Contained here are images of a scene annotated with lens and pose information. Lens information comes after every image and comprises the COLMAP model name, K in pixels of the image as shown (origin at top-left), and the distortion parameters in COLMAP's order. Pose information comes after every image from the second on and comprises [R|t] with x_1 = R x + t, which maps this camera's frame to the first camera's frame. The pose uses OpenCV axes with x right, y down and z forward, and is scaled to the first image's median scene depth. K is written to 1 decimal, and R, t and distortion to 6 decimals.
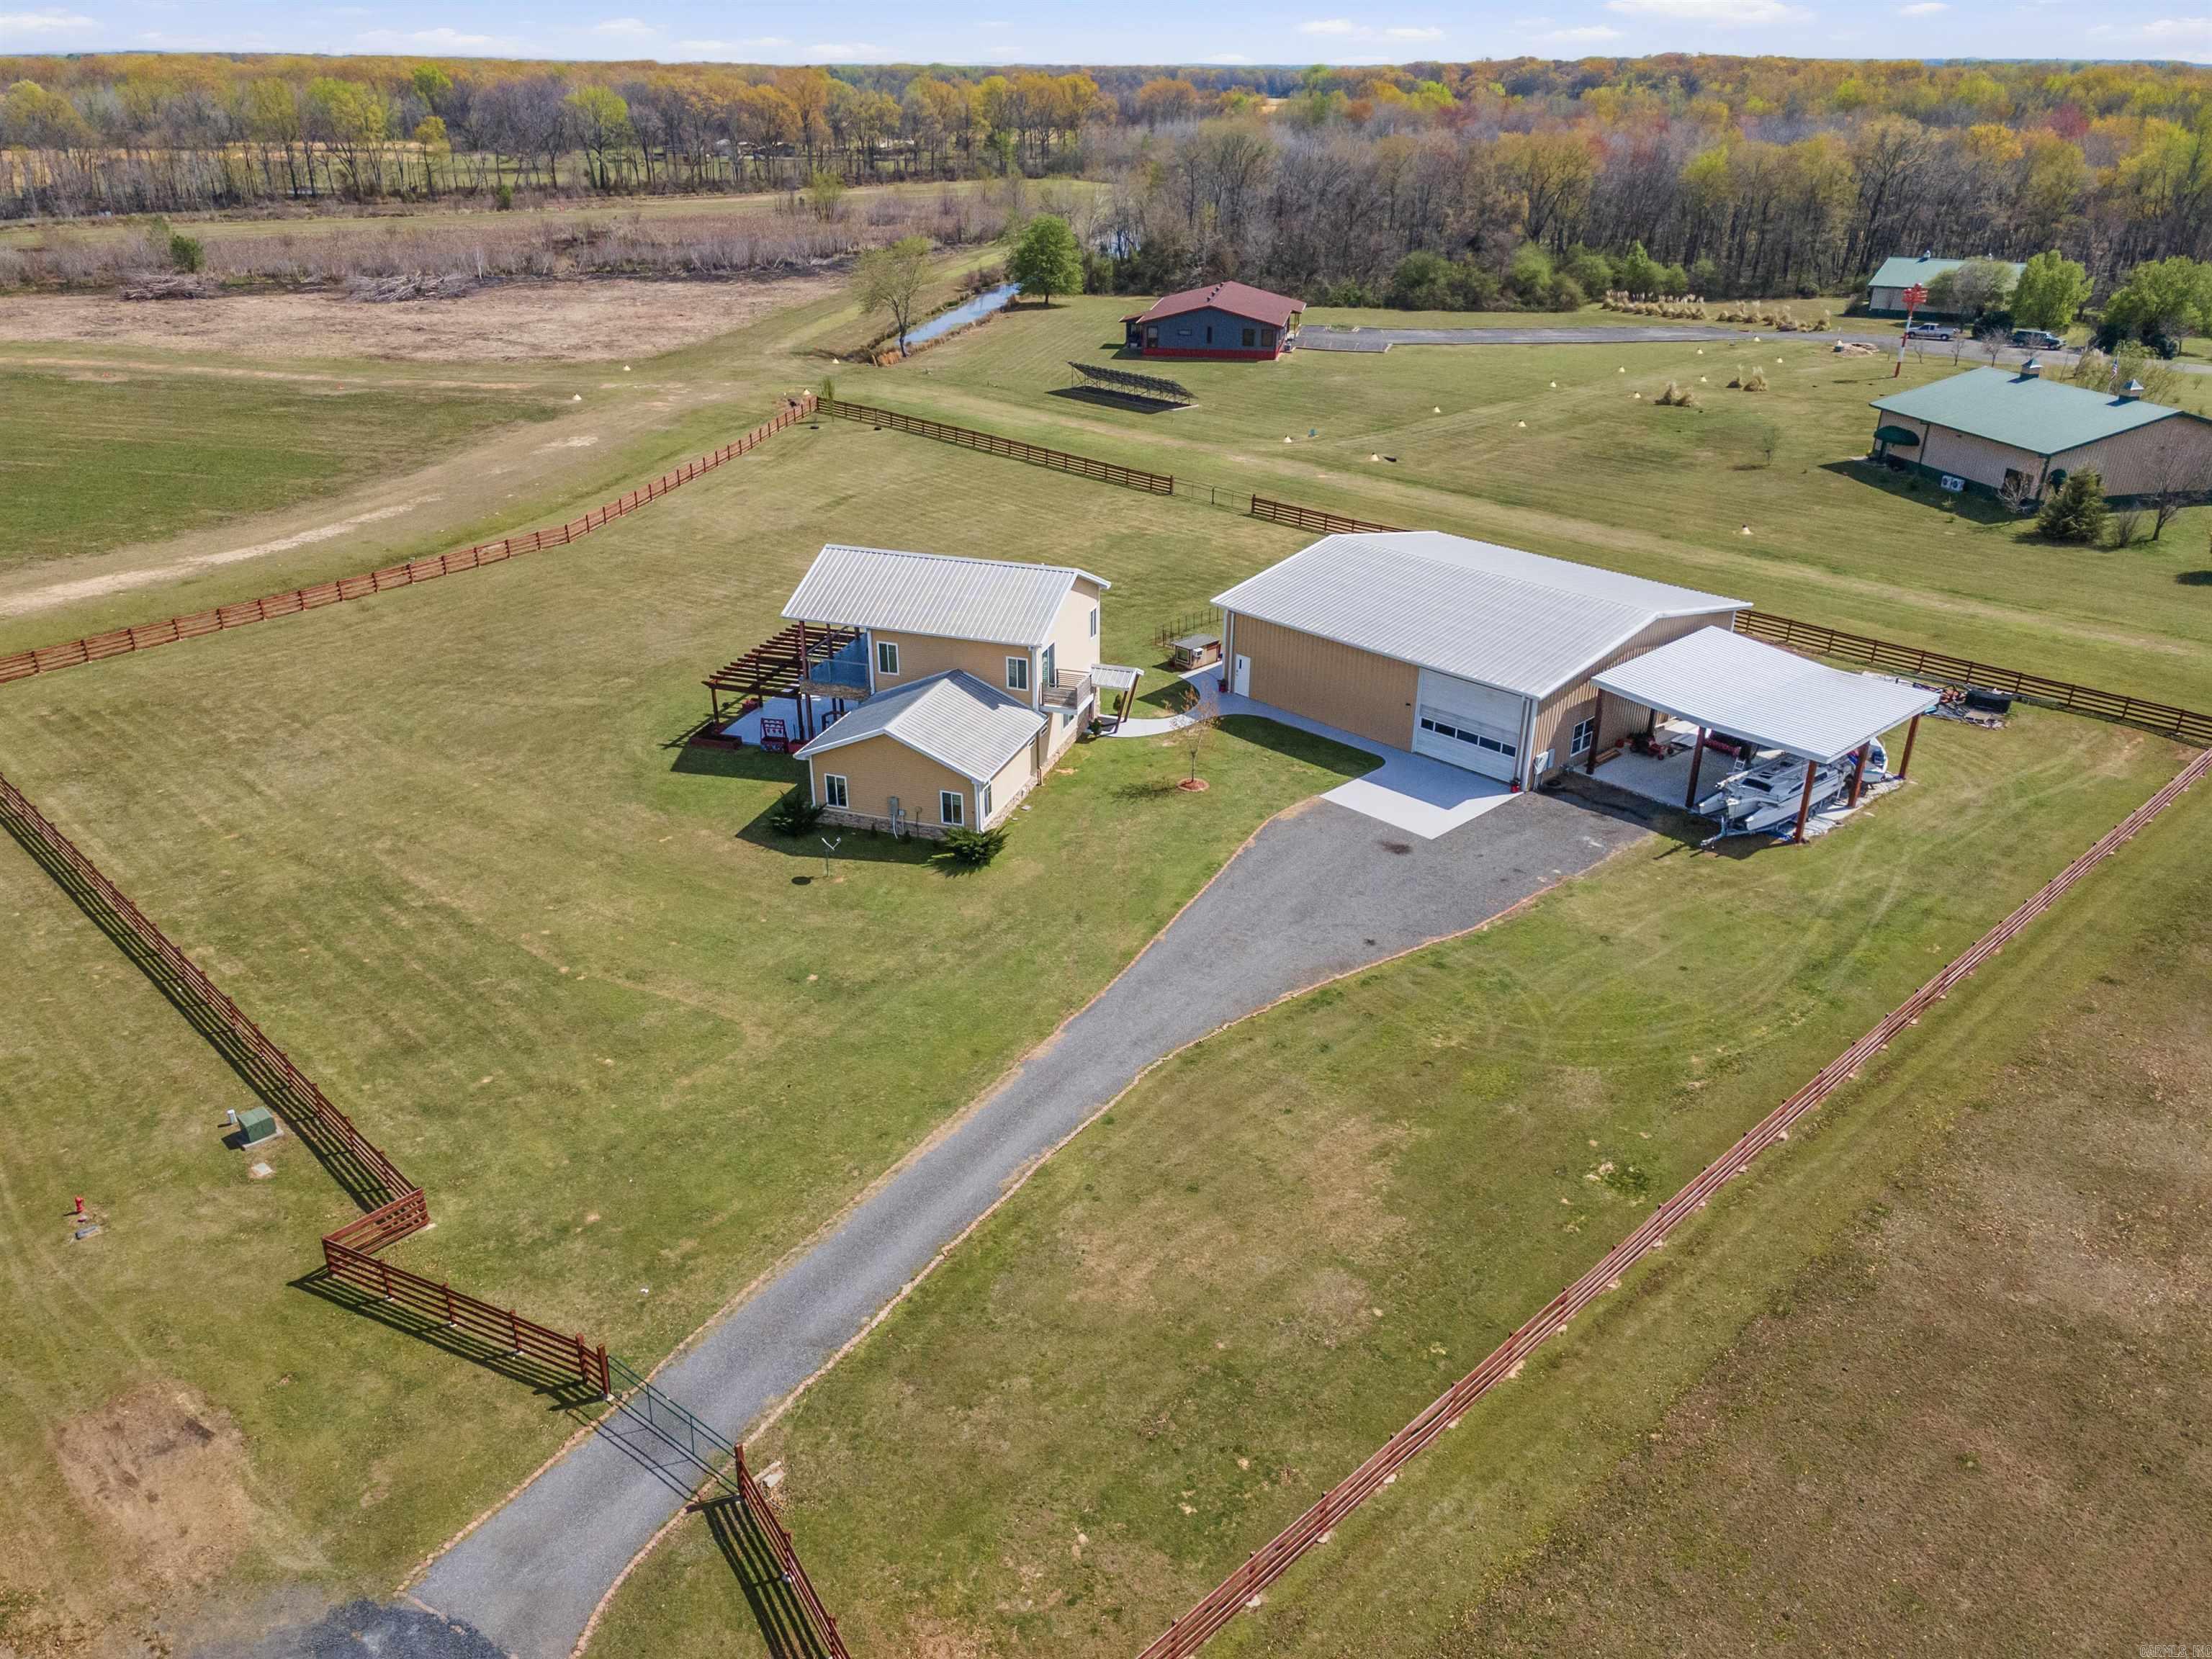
lens RADIAL K [[1604.1, 0, 1085.1], [0, 1604.1, 843.7], [0, 0, 1]] dist [0.033094, 0.009151]
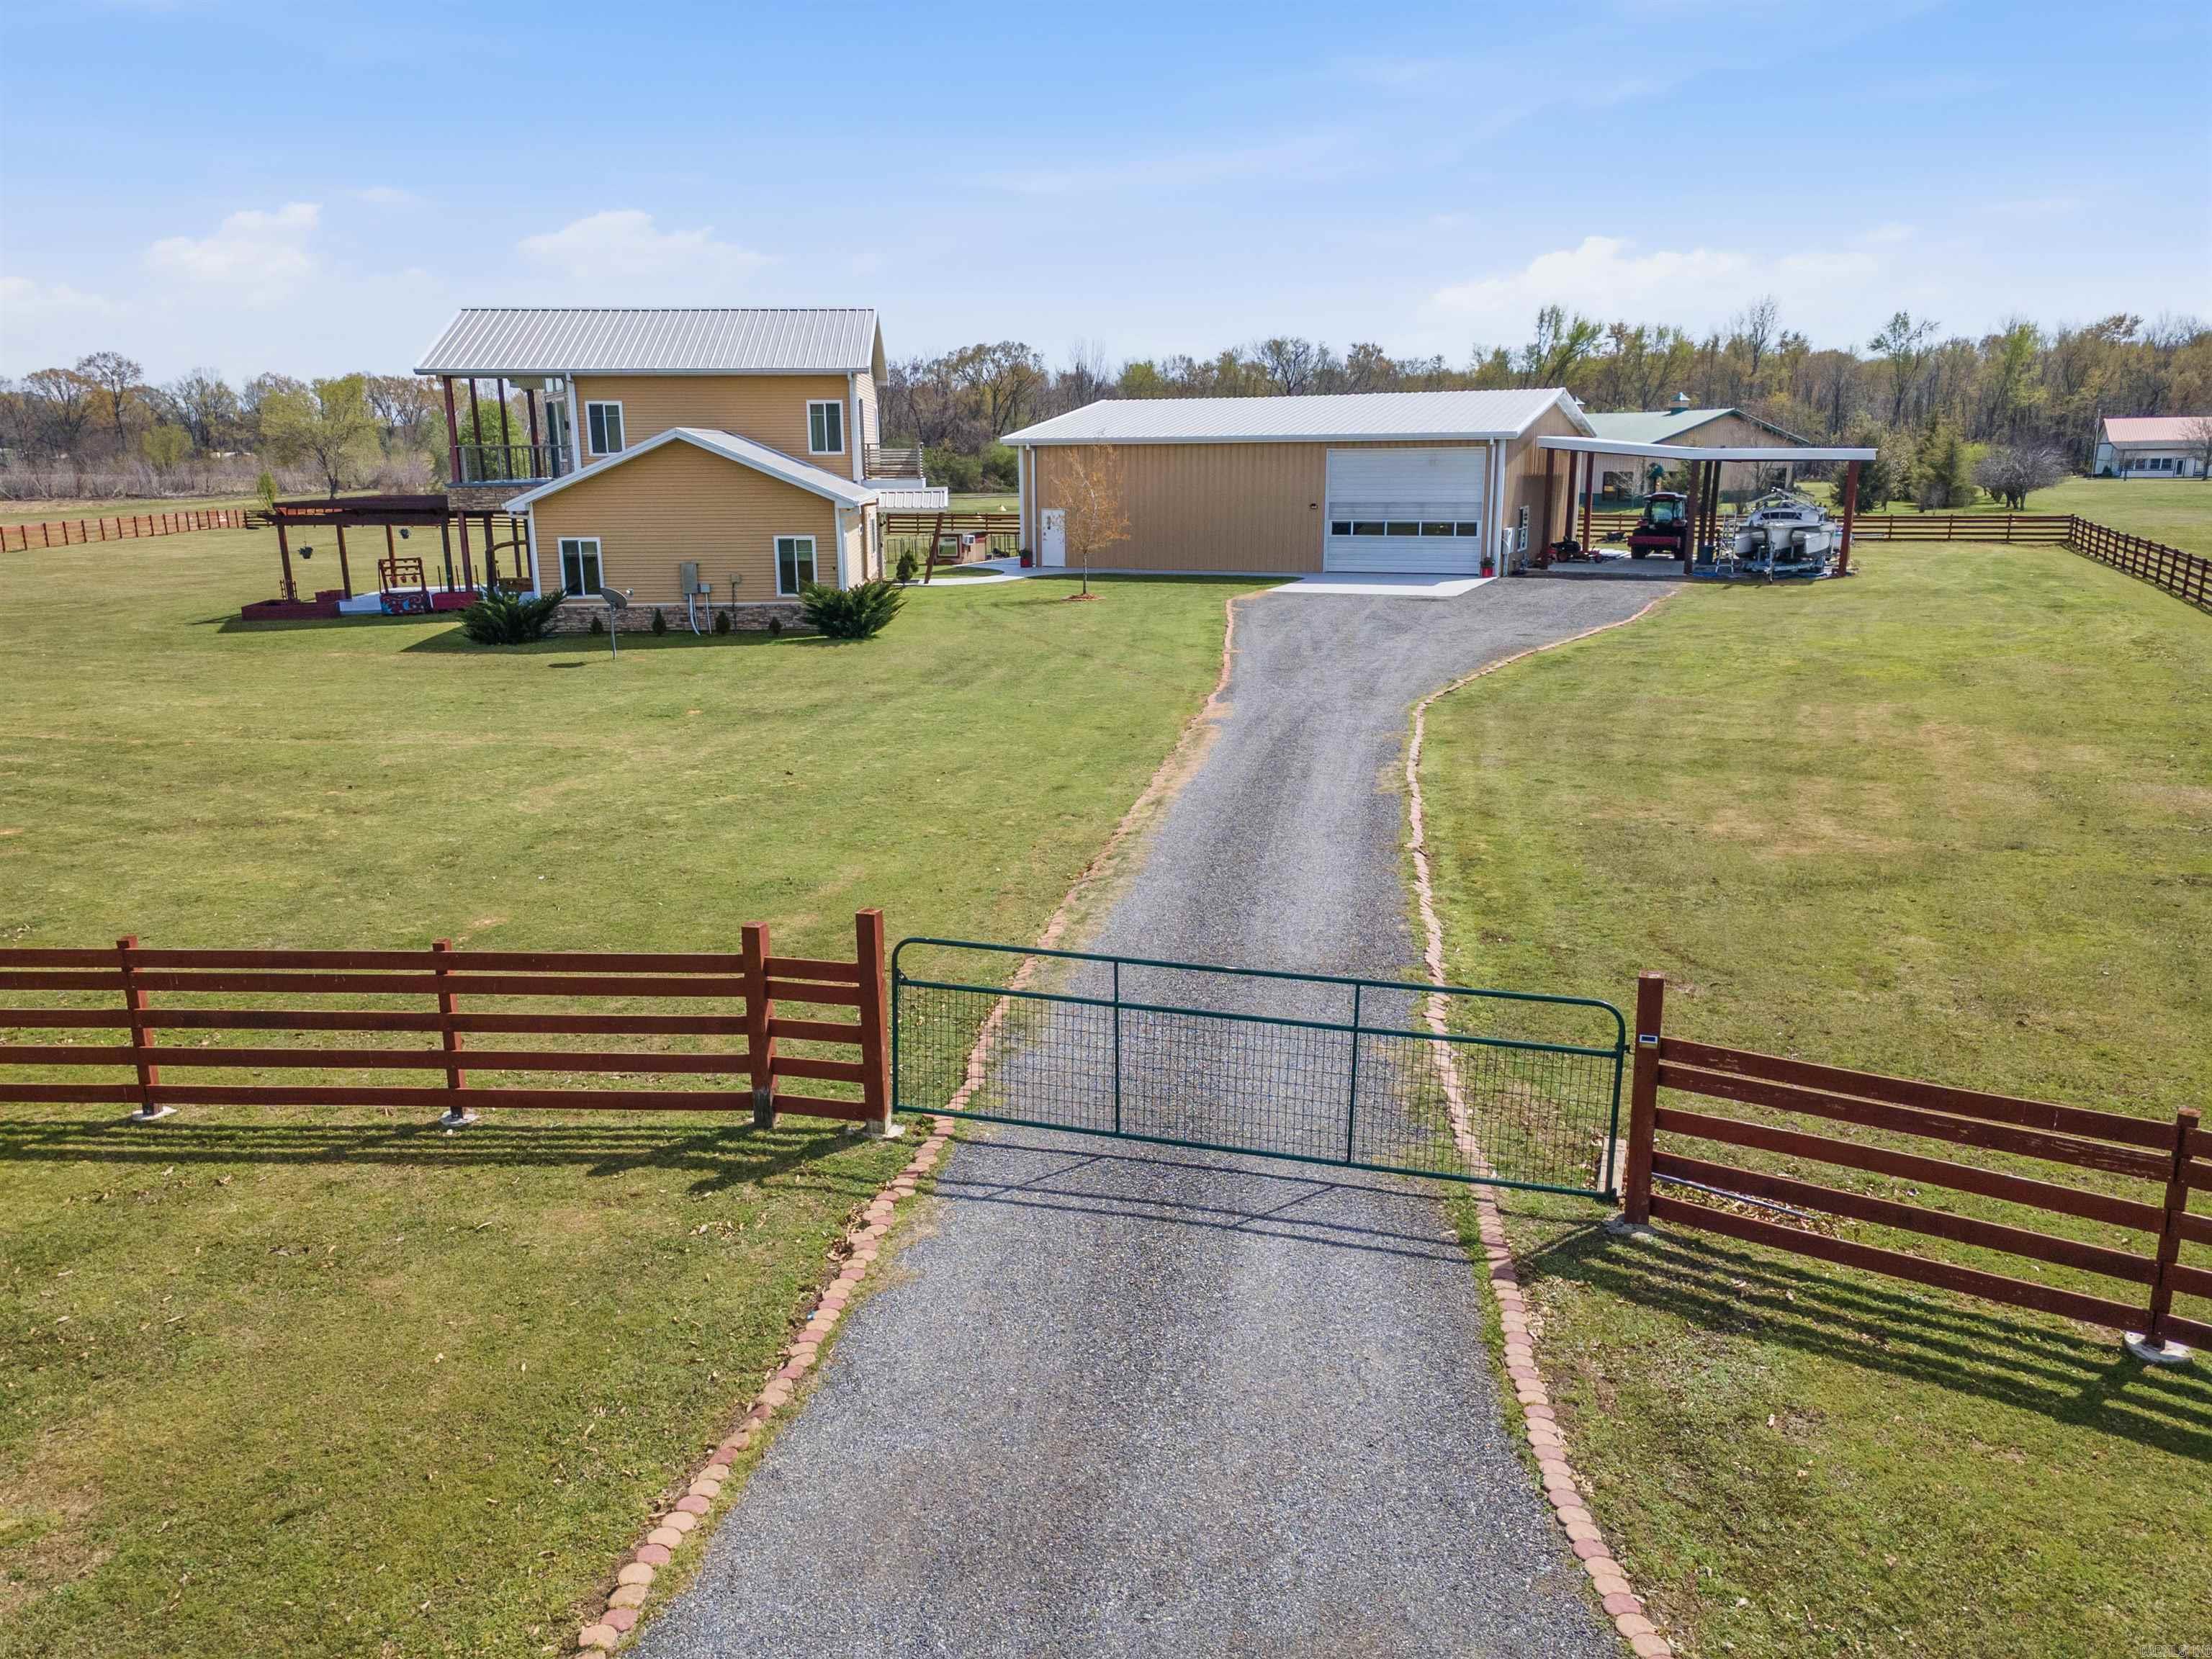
lens RADIAL K [[1604.1, 0, 1085.1], [0, 1604.1, 843.7], [0, 0, 1]] dist [0.033094, 0.009151]
pose [[0.924511, -0.097832, 0.368387, -0.221614], [0.175607, 0.967138, -0.183864, 0.215872], [-0.338294, 0.234676, 0.911309, 0.441635]]
